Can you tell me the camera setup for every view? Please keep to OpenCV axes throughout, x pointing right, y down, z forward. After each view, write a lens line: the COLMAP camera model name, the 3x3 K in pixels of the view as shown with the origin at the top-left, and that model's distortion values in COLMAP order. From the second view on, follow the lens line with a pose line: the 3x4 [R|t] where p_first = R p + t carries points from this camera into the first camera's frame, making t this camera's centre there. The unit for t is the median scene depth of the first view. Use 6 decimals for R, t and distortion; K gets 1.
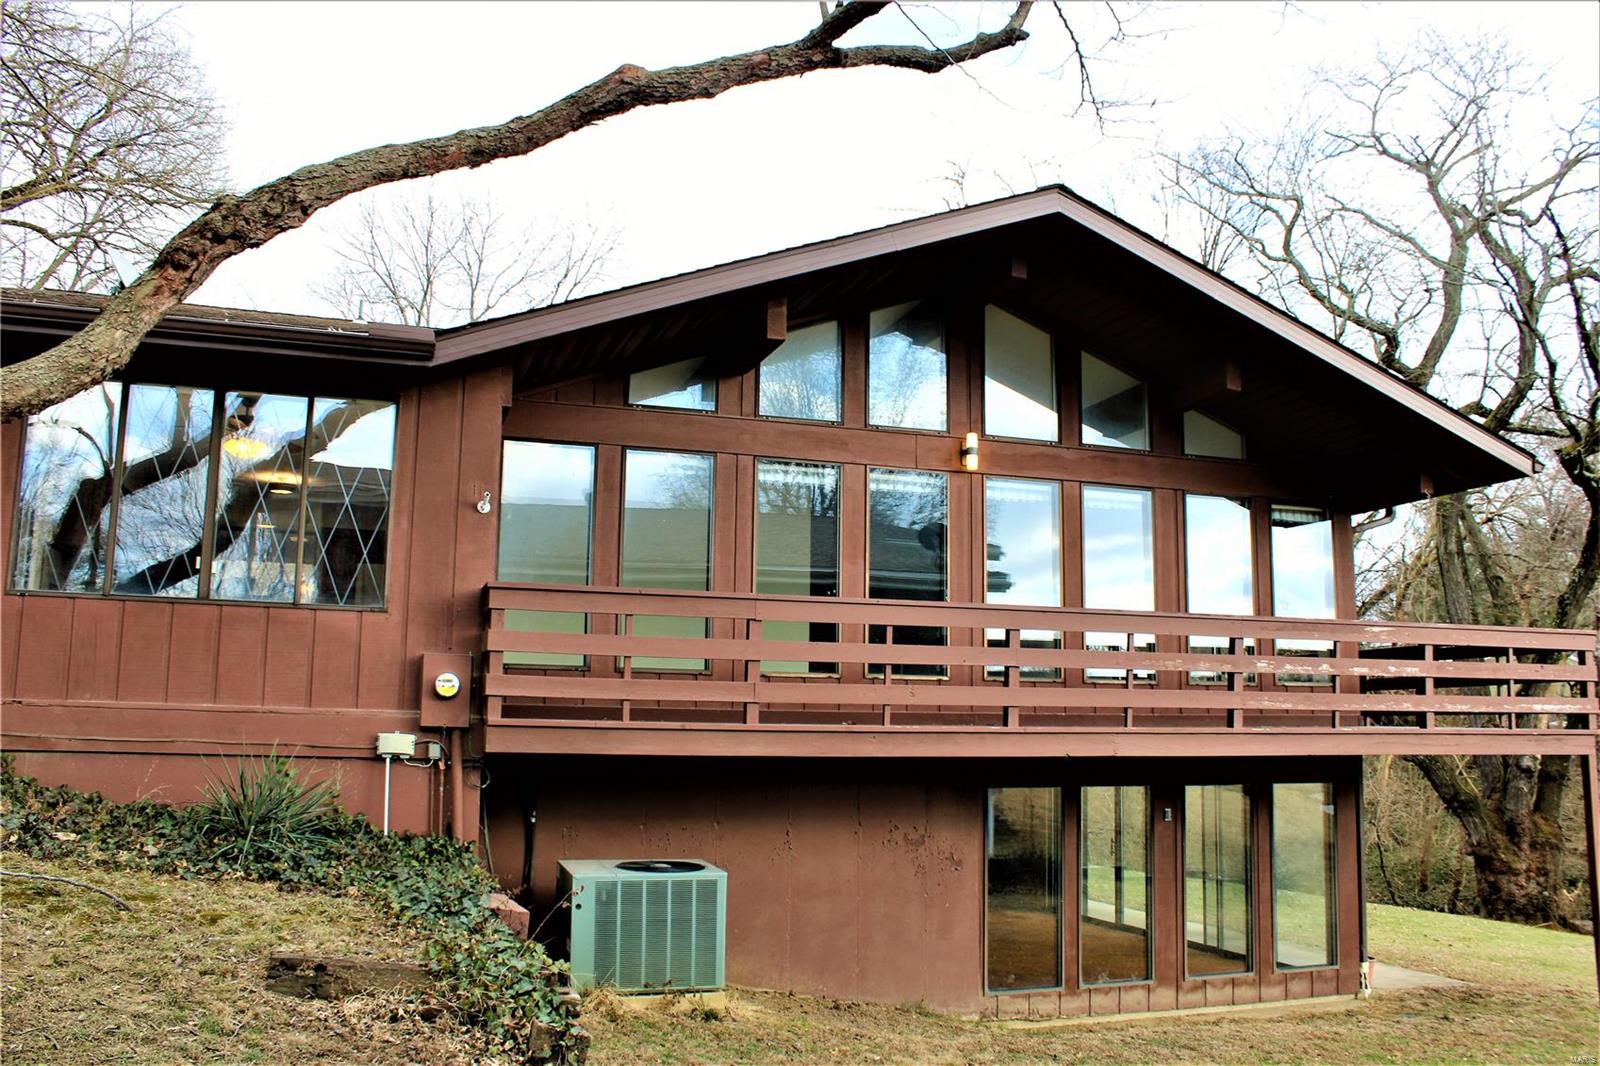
lens RADIAL K [[1332.3, 0, 803.6], [0, 1332.3, 540.7], [0, 0, 1]] dist [-0.177617, 0.143816]
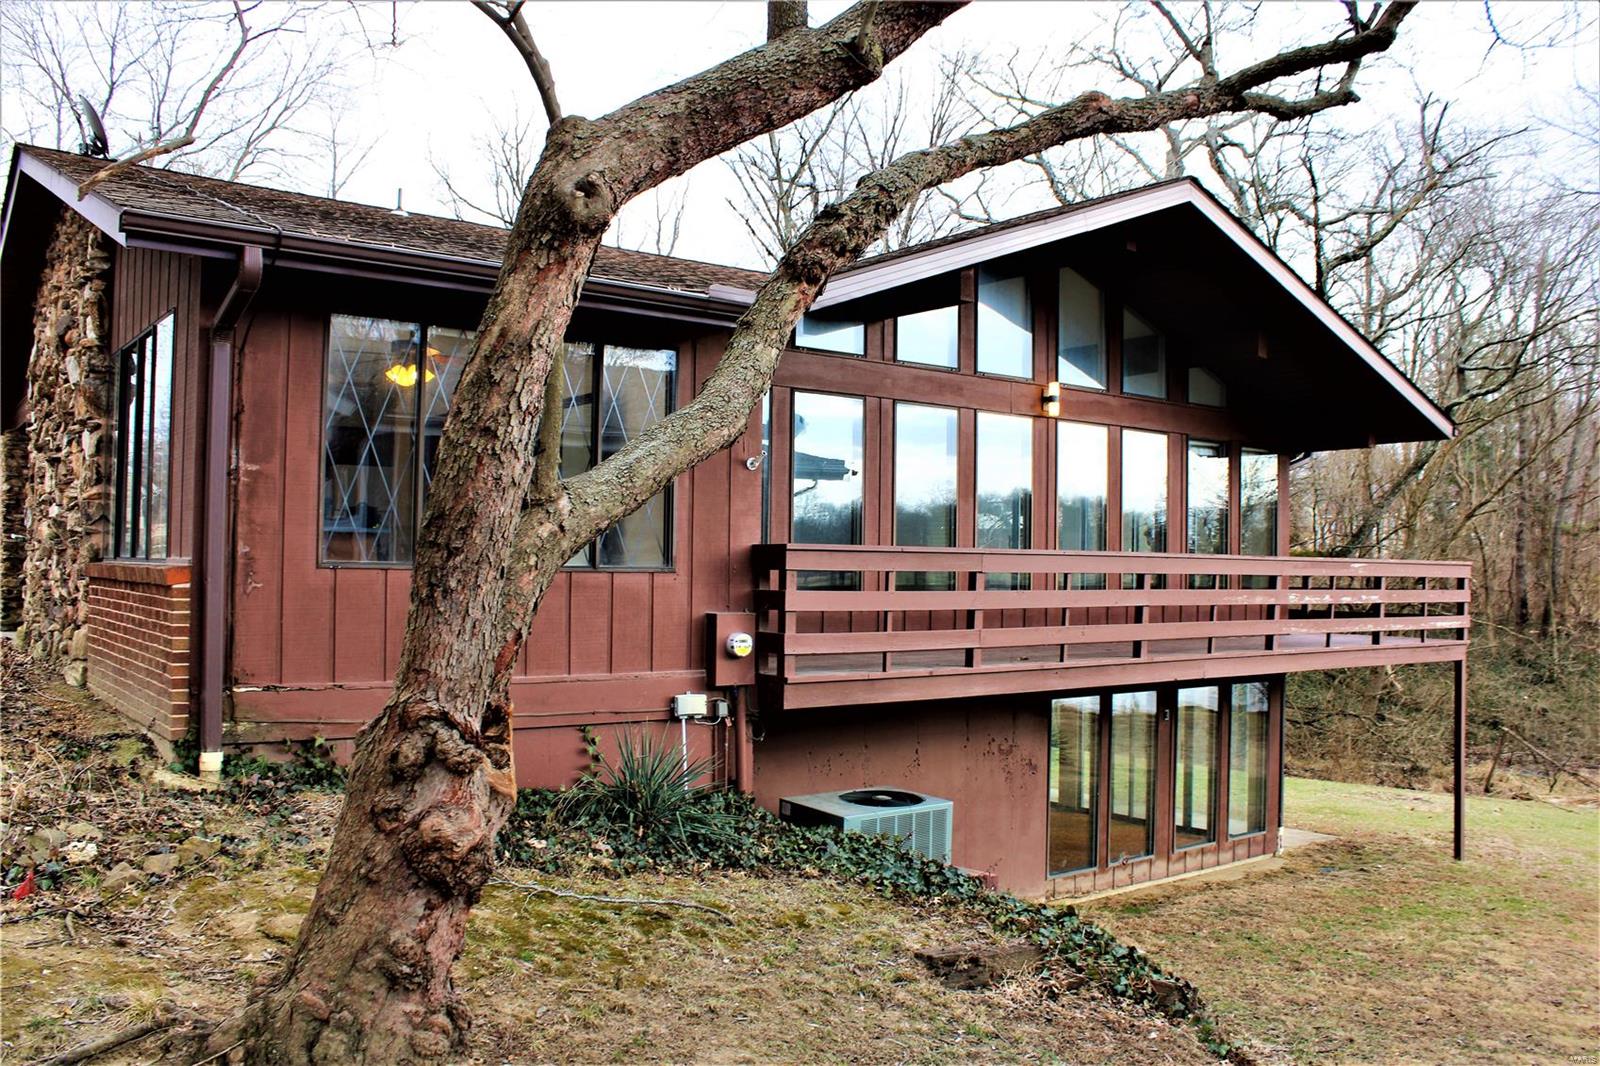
lens RADIAL K [[1332.3, 0, 803.6], [0, 1332.3, 540.7], [0, 0, 1]] dist [-0.177617, 0.143816]
pose [[0.945596, 0.006527, 0.325279, -0.444754], [-0.048053, 0.991635, 0.119795, -0.075500], [-0.321776, -0.128908, 0.937999, 0.025638]]
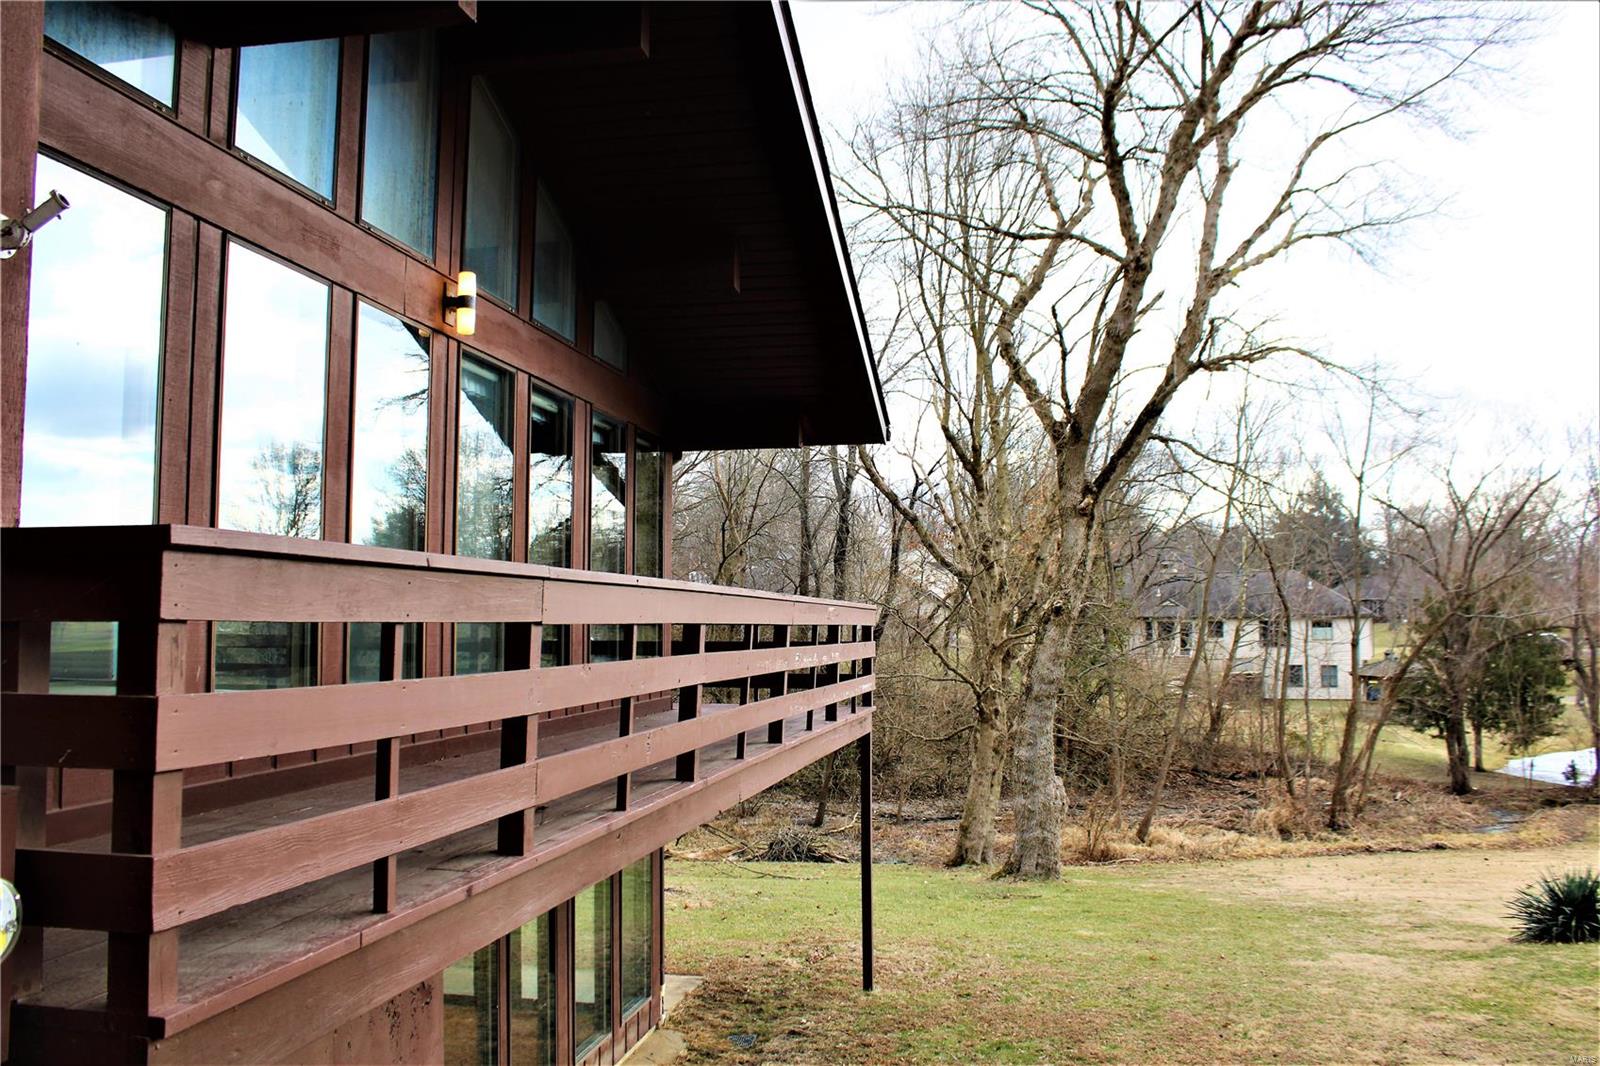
lens RADIAL K [[1332.3, 0, 803.6], [0, 1332.3, 540.7], [0, 0, 1]] dist [-0.177617, 0.143816]
pose [[0.483593, 0.044849, 0.874143, -0.325748], [-0.122429, 0.992335, 0.016817, 0.011004], [-0.866688, -0.115153, 0.485377, 0.596343]]
